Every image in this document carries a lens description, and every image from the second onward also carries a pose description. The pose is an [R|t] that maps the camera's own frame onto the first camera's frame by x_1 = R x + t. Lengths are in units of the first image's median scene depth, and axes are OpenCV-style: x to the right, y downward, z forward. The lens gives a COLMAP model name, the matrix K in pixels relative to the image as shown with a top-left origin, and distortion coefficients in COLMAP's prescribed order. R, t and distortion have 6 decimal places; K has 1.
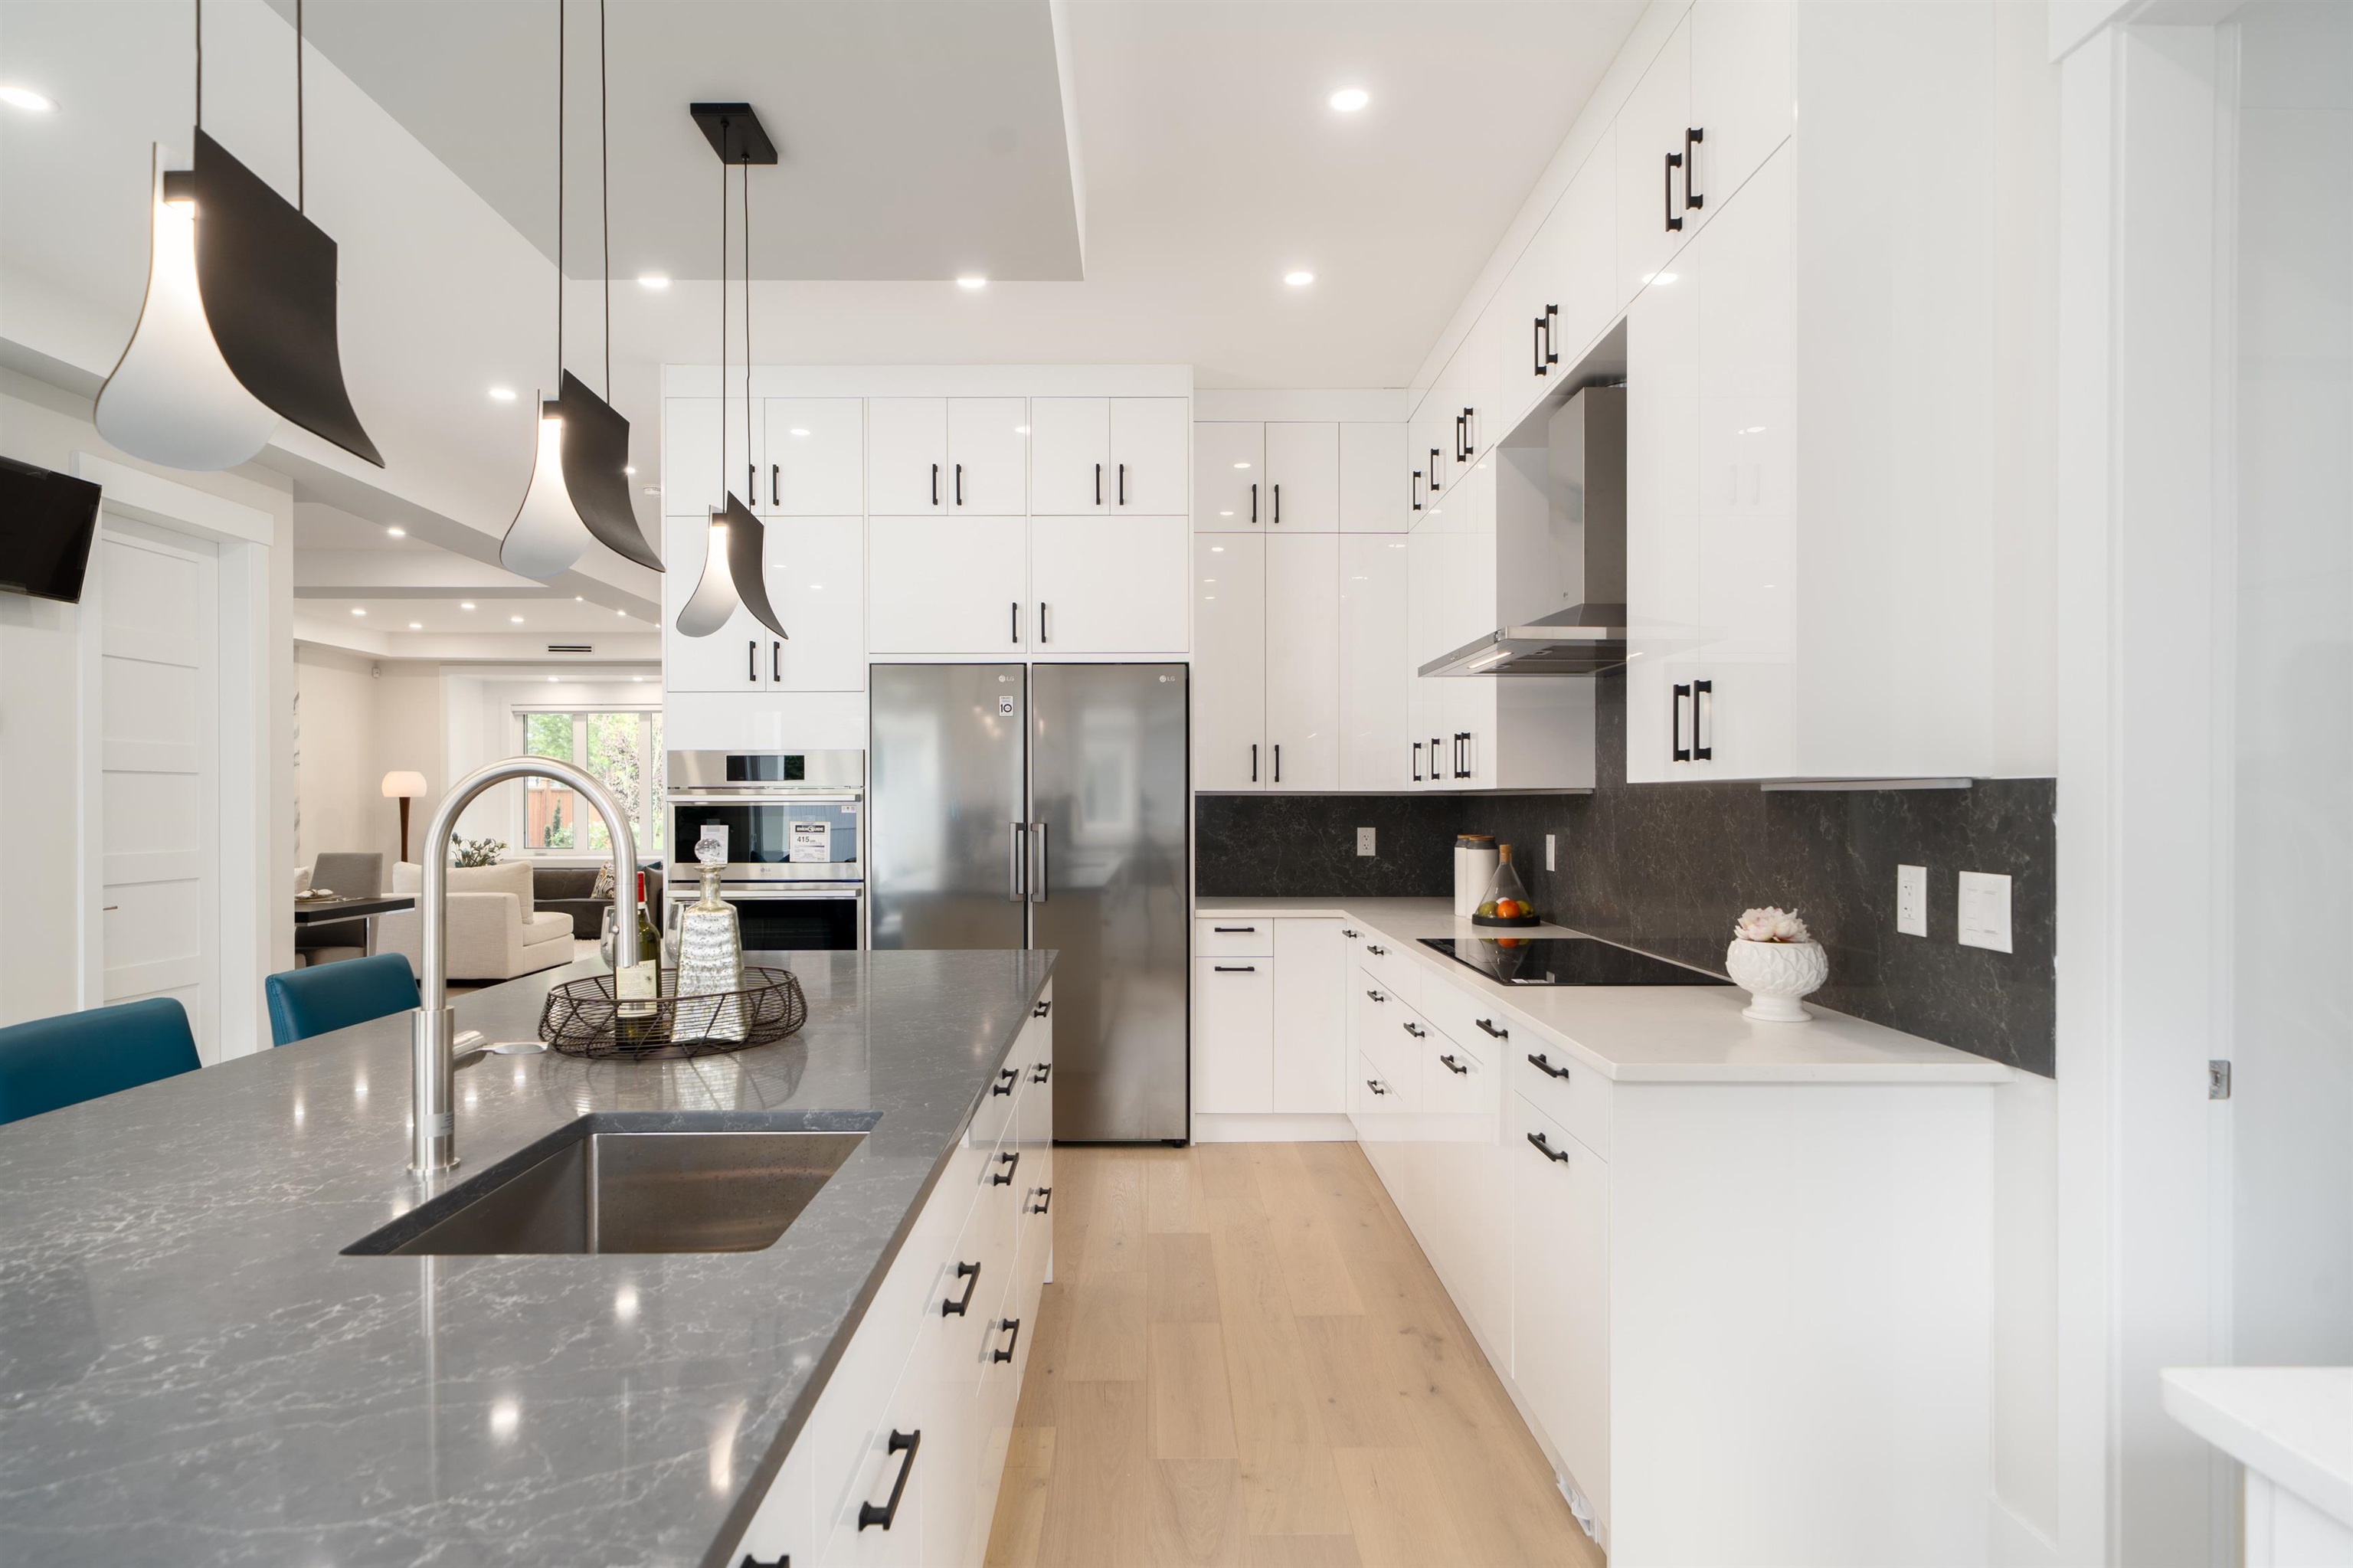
lens RADIAL K [[1273.8, 0, 1177.3], [0, 1273.8, 797.6], [0, 0, 1]] dist [0.004152, 0.000386]
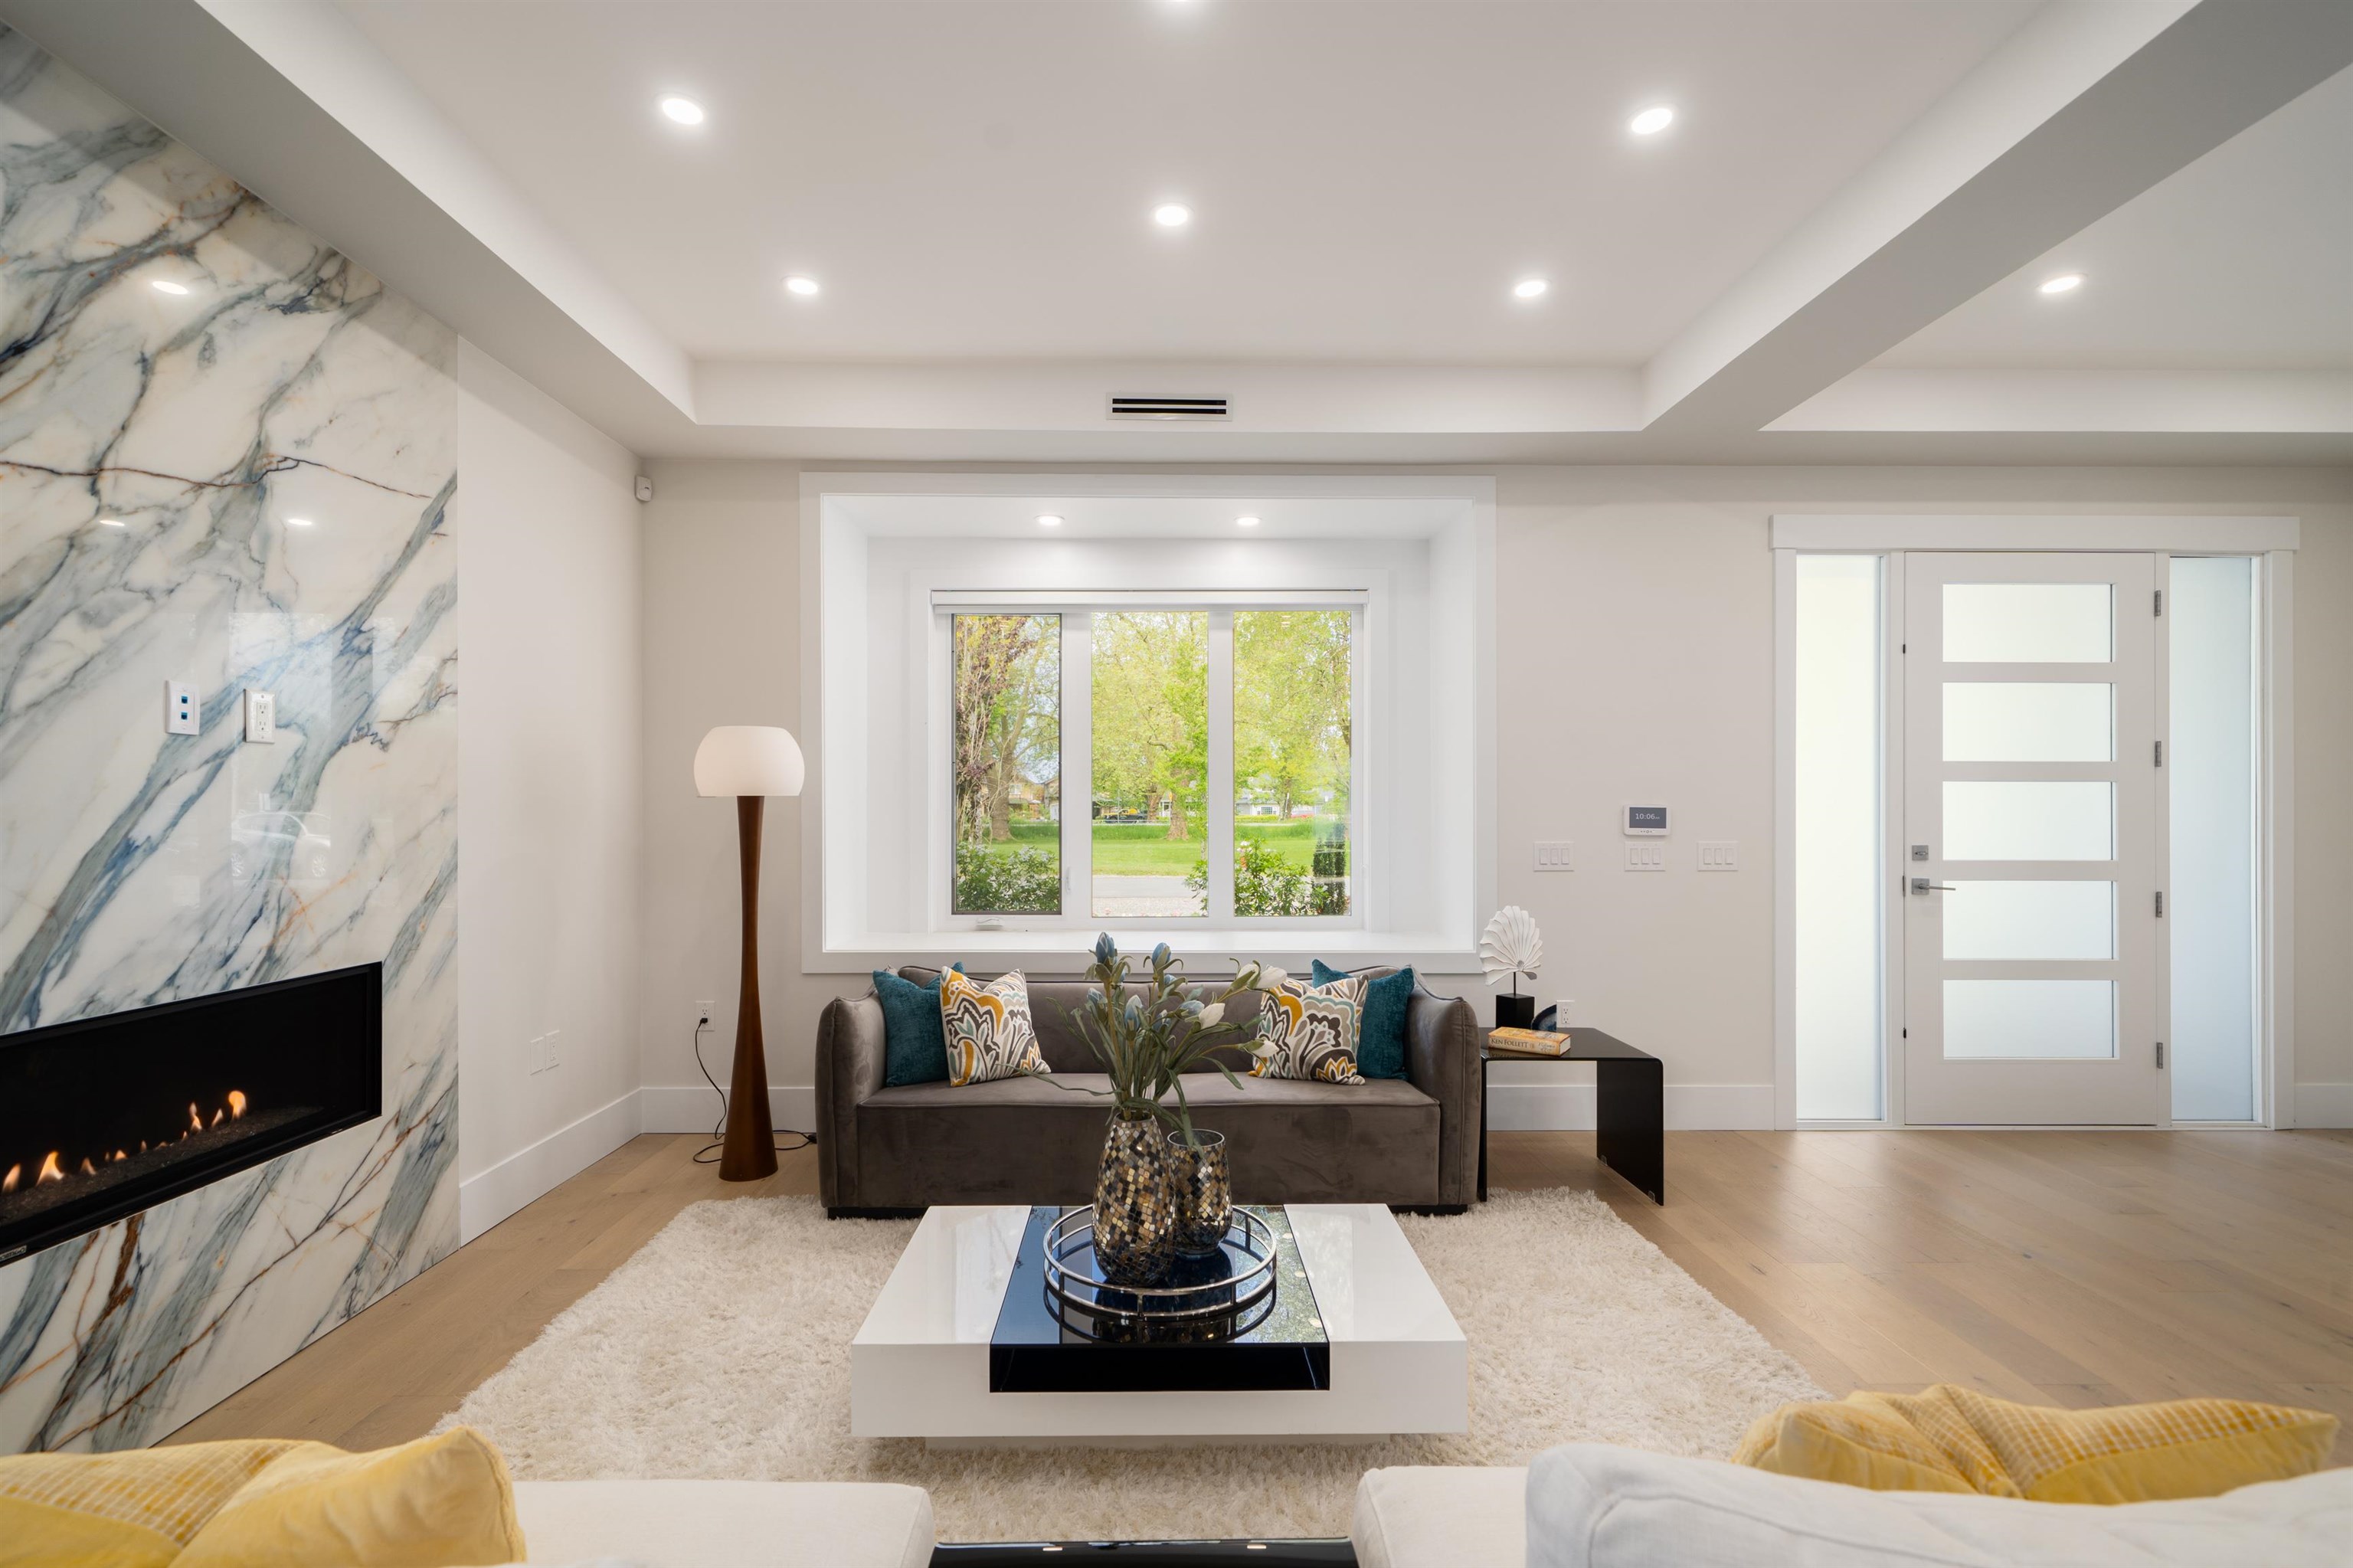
lens RADIAL K [[1025.5, 0, 1164.8], [0, 1025.5, 806.6], [0, 0, 1]] dist [-0.001837, 0.000354]
pose [[0.999965, 0.002494, 0.008044, -0.482227], [-0.002502, 0.999996, 0.000927, 0.001988], [-0.008042, -0.000947, 0.999967, 0.698493]]
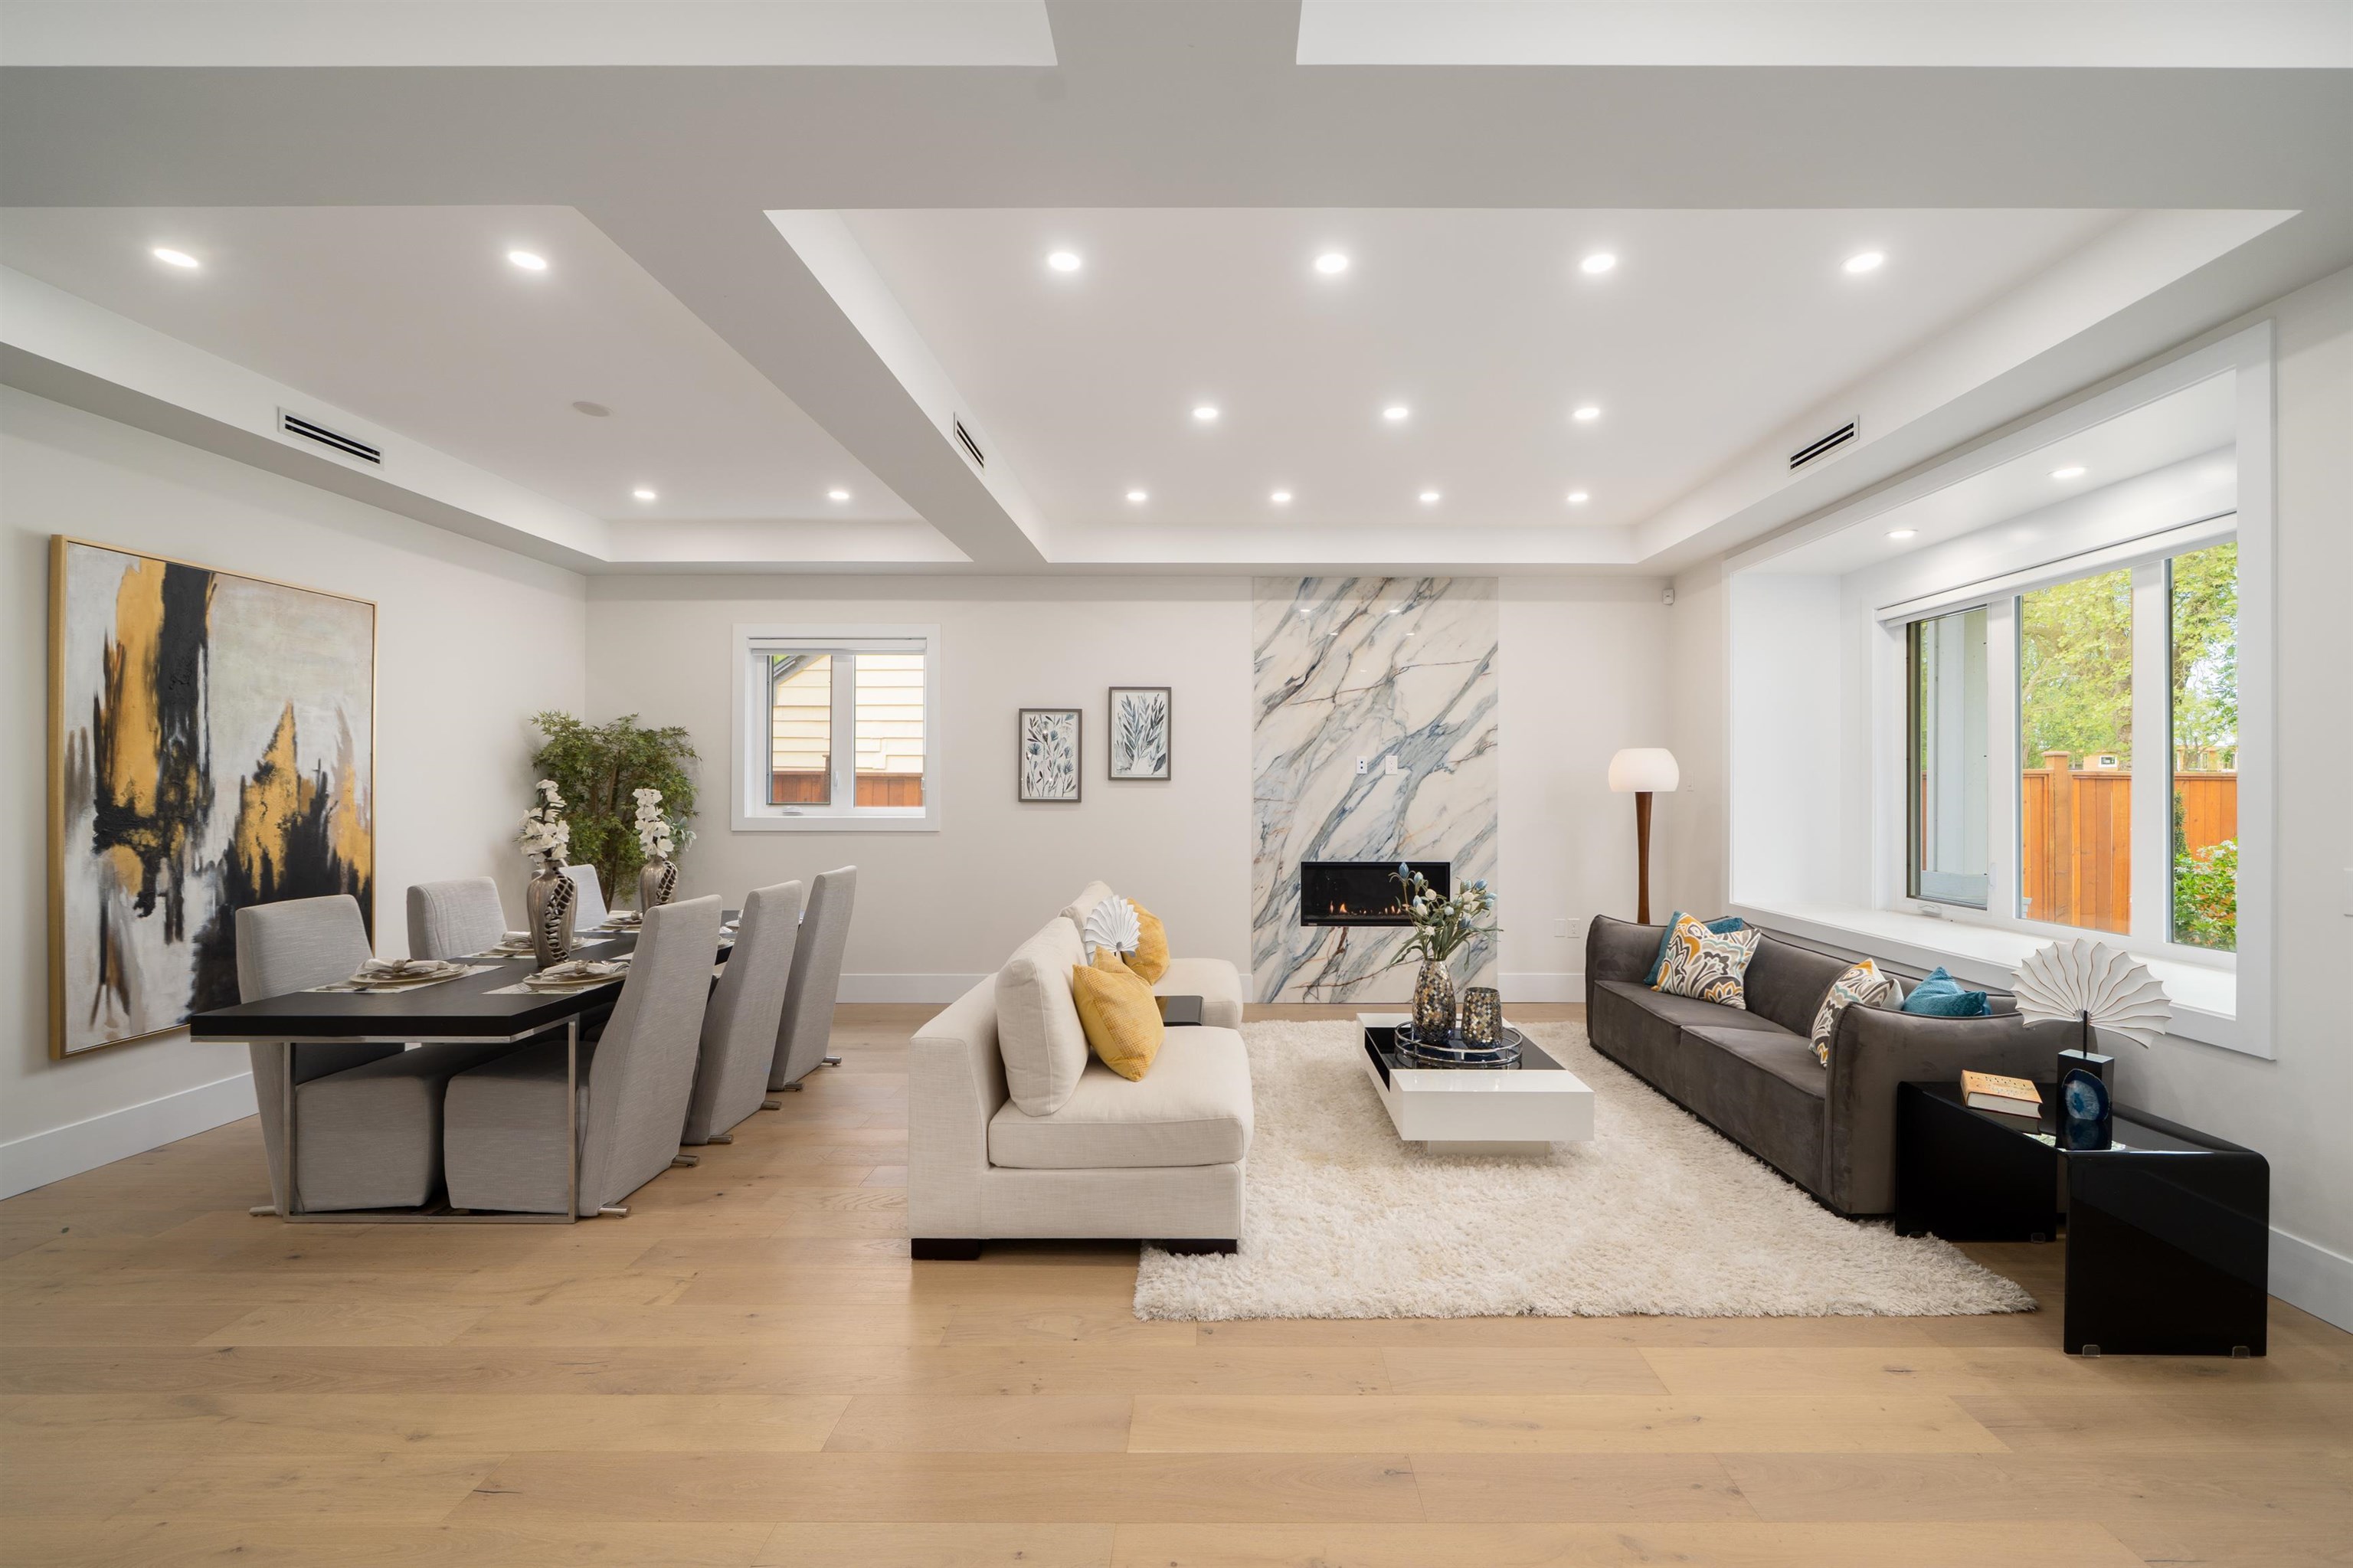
lens RADIAL K [[944.6, 0, 1220.1], [0, 944.6, 786.8], [0, 0, 1]] dist [-0.002579, -0.000284]
pose [[-0.002838, 0.003110, -0.999991, -0.160663], [0.002611, 0.999992, 0.003103, -0.004739], [0.999993, -0.002603, -0.002846, 0.803726]]
